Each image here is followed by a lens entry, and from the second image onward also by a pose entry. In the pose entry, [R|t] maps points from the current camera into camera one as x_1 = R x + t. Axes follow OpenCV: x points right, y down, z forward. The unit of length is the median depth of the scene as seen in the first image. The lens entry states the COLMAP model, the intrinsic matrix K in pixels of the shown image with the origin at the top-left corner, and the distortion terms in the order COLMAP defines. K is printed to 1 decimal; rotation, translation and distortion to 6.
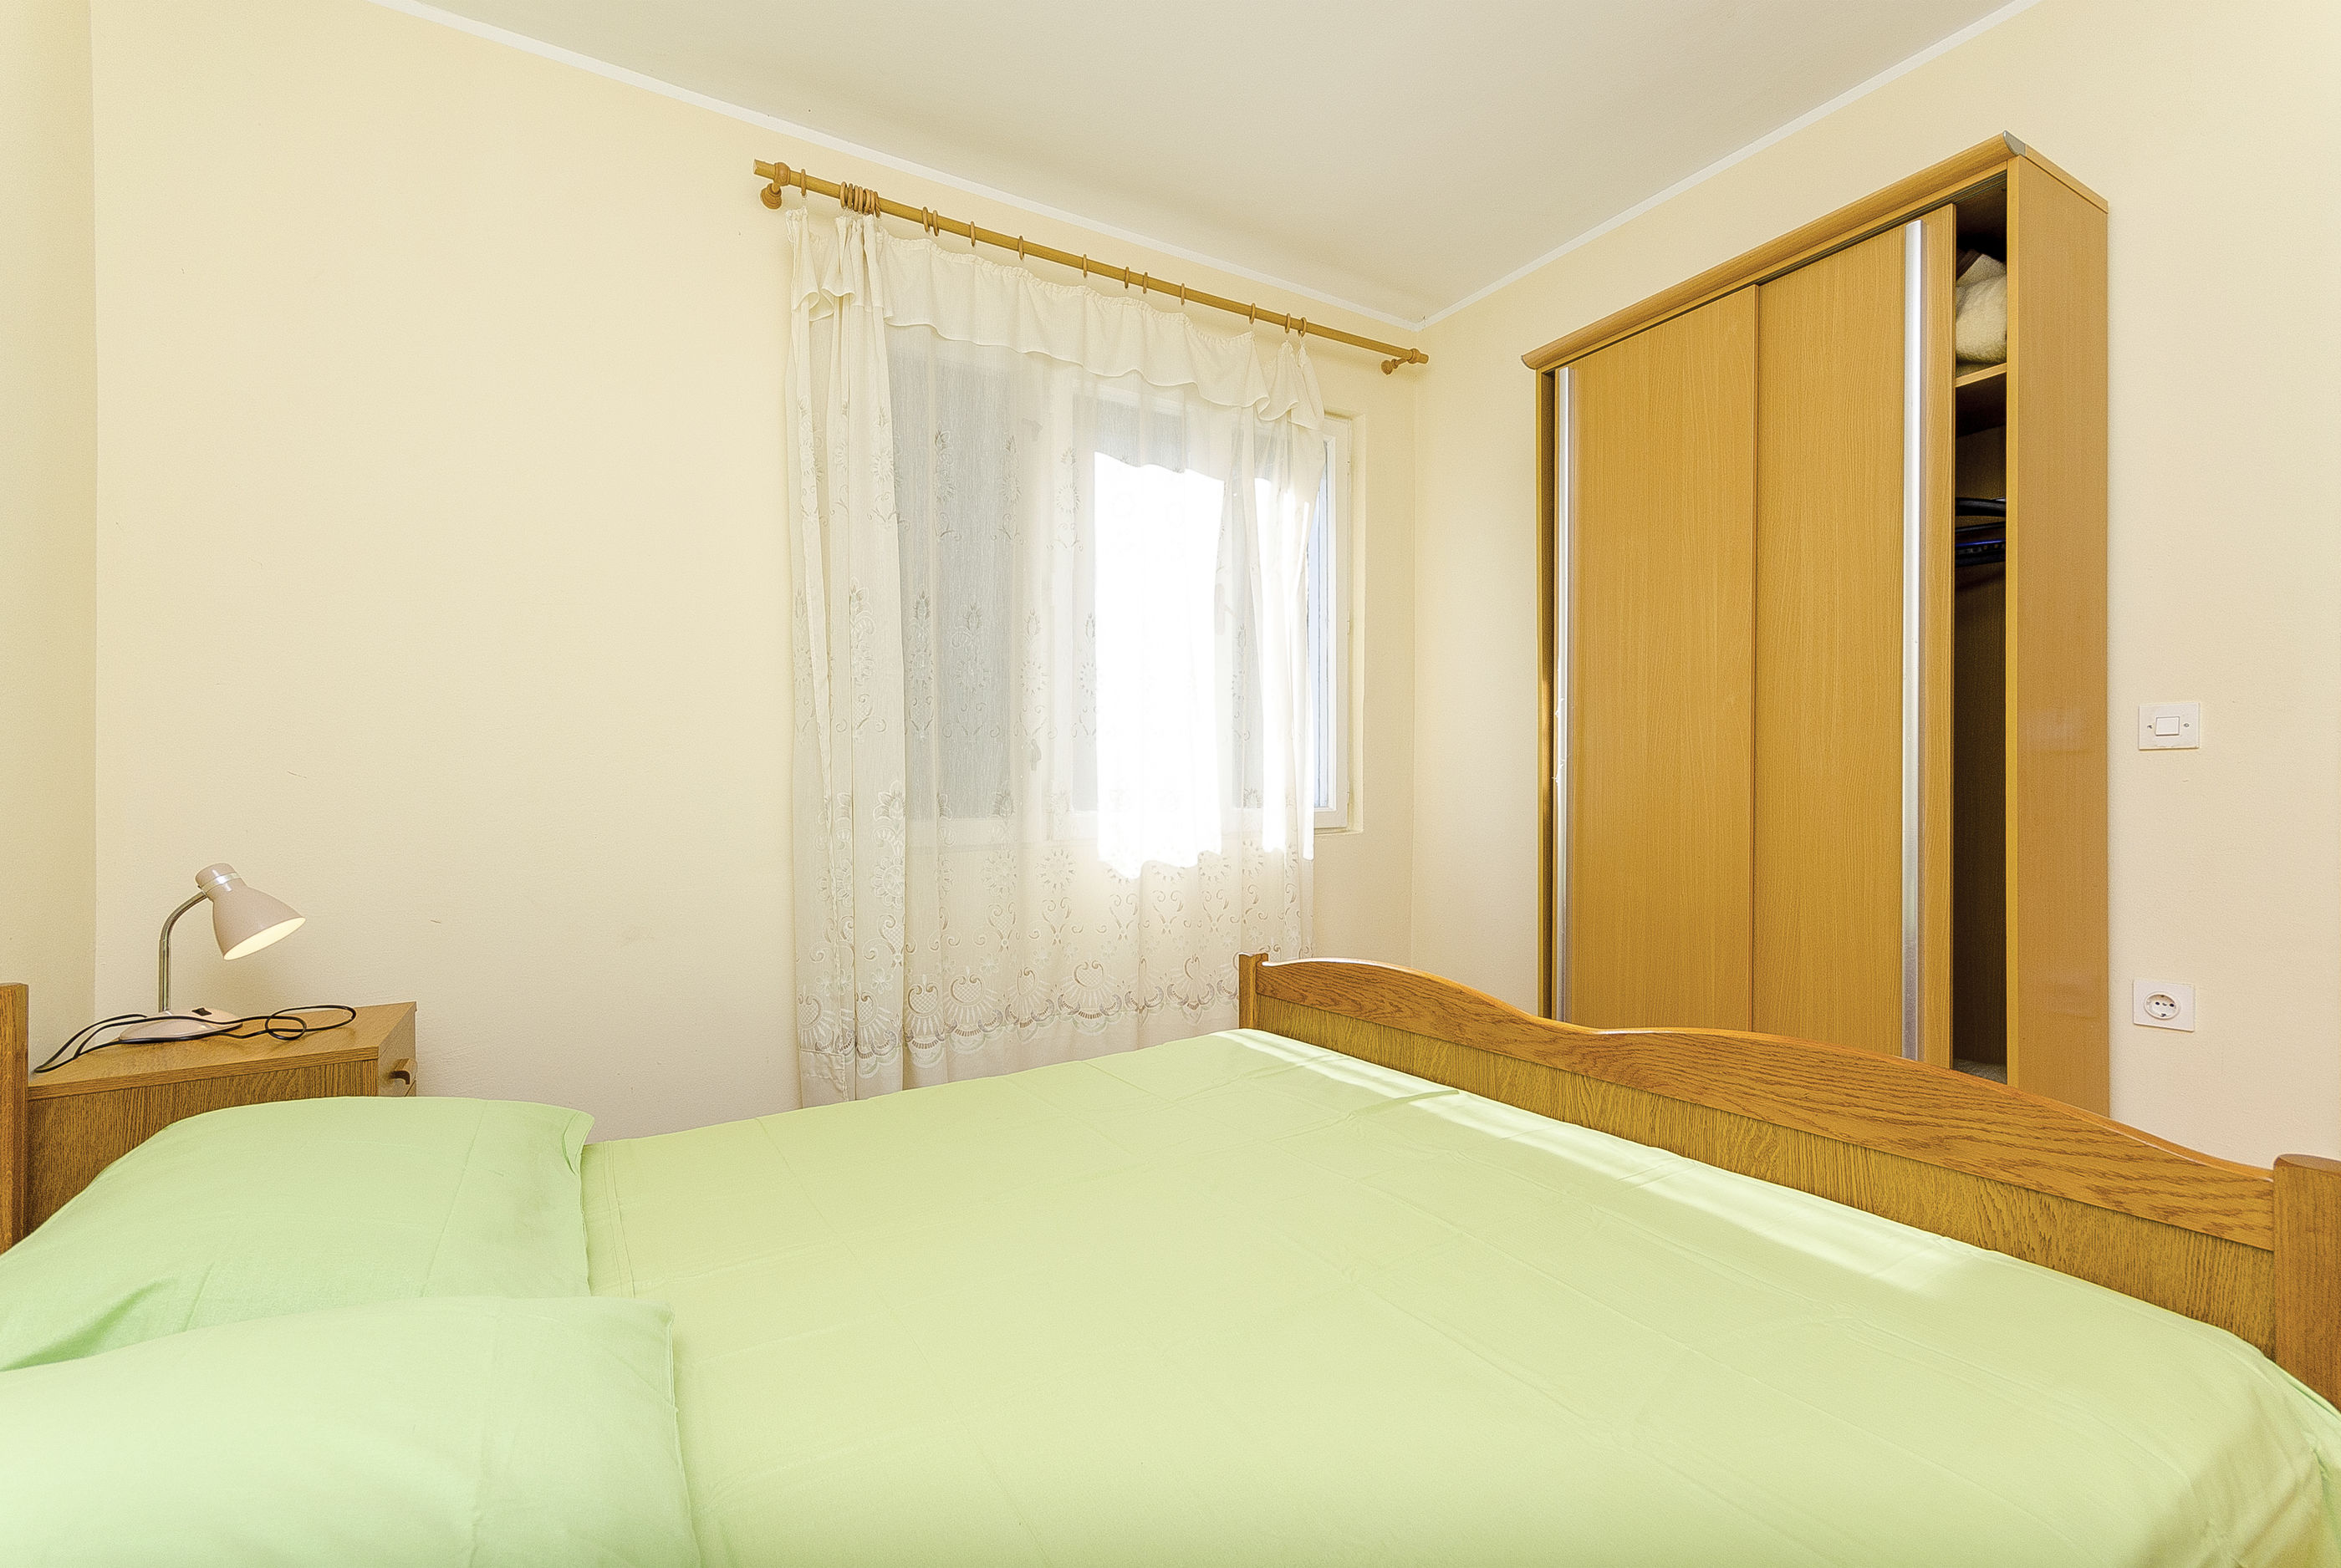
lens RADIAL K [[1008.8, 0, 1163.0], [0, 1008.8, 787.9], [0, 0, 1]] dist [0.000218, 0.000065]
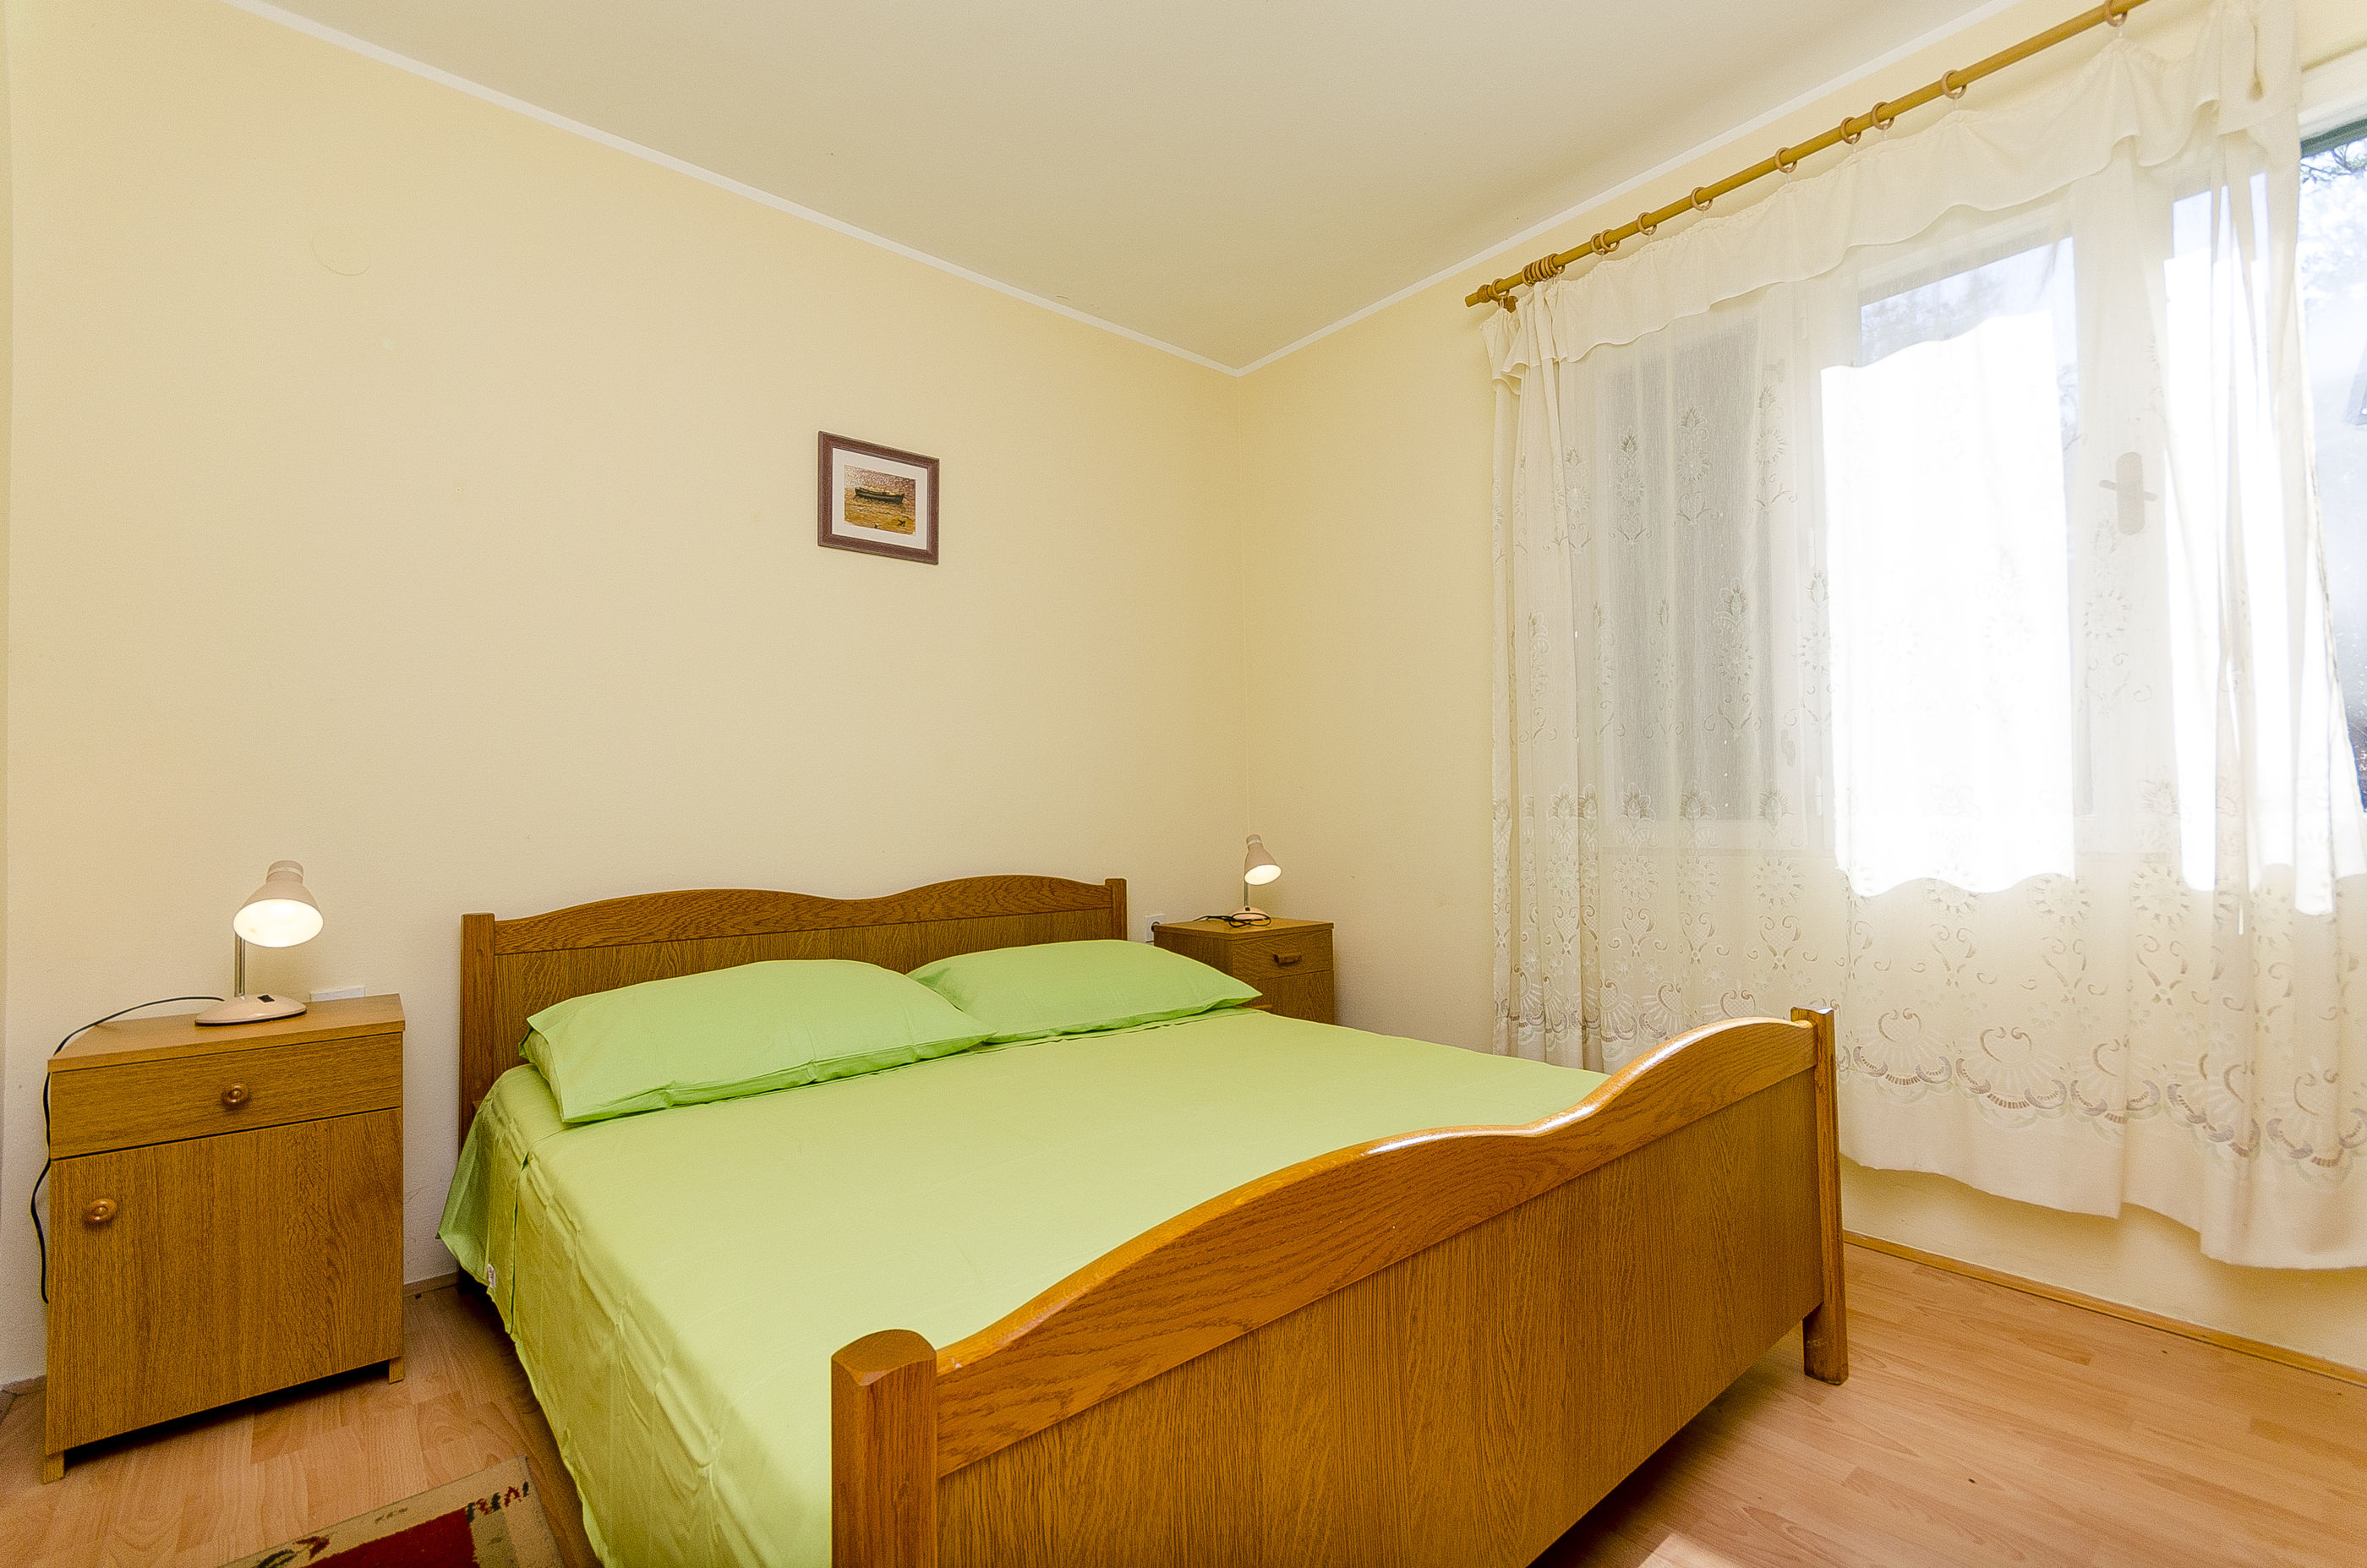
lens RADIAL K [[1029.7, 0, 1173.8], [0, 1029.7, 788.7], [0, 0, 1]] dist [0.010115, 0.000500]
pose [[0.156488, -0.018242, -0.987511, 0.682004], [0.010531, 0.999803, -0.016800, 0.011287], [0.987624, -0.007770, 0.156649, 0.361393]]
